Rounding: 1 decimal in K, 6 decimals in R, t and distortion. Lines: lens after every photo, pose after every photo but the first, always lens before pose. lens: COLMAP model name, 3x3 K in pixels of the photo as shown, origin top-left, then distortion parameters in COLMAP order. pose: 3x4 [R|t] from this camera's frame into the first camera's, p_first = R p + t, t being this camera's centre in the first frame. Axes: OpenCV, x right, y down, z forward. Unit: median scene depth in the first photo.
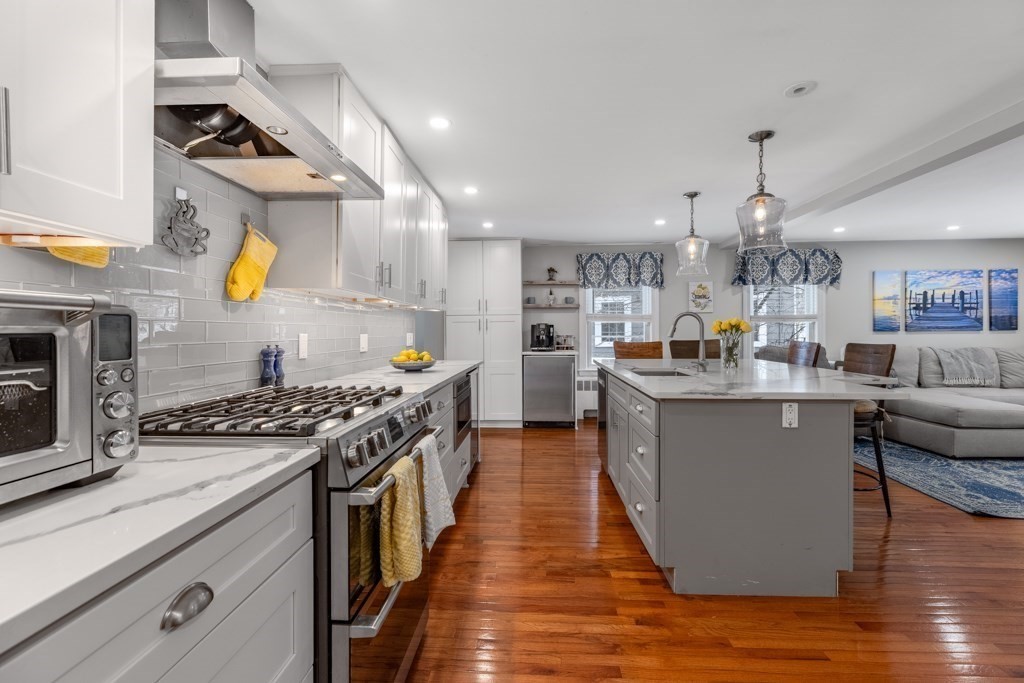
lens RADIAL K [[453.0, 0, 518.6], [0, 453.0, 334.4], [0, 0, 1]] dist [0.003596, -0.000172]
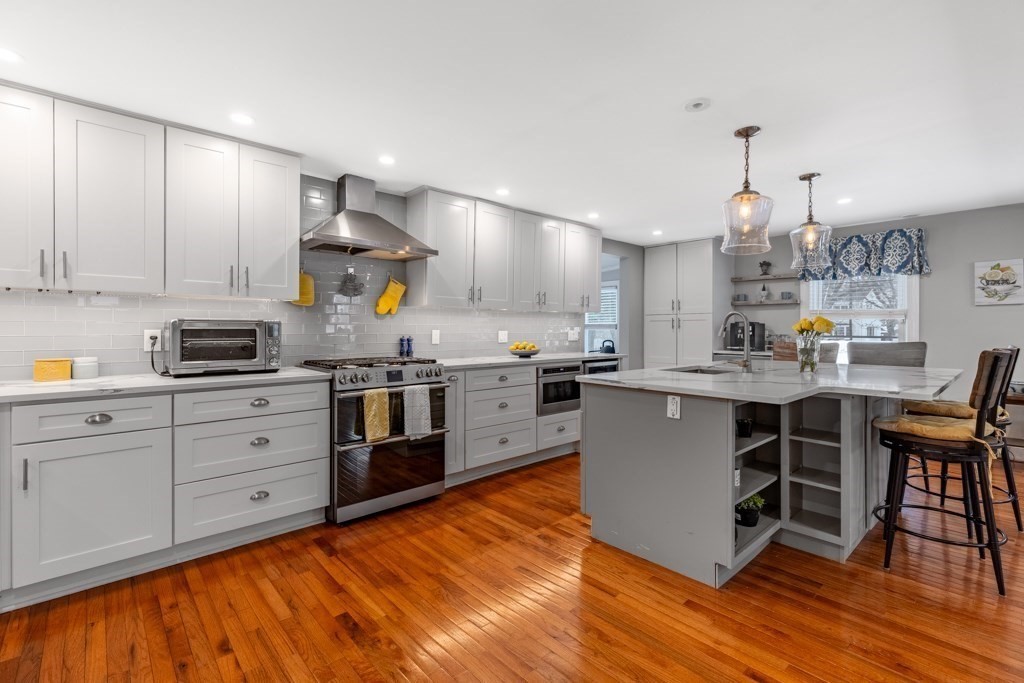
lens RADIAL K [[453.0, 0, 511.8], [0, 453.0, 331.4], [0, 0, 1]] dist [0.003596, -0.000172]
pose [[0.711697, 0.009315, -0.702425, 0.586757], [-0.010137, 0.999944, 0.002991, -0.002923], [0.702414, 0.004992, 0.711752, -0.034695]]
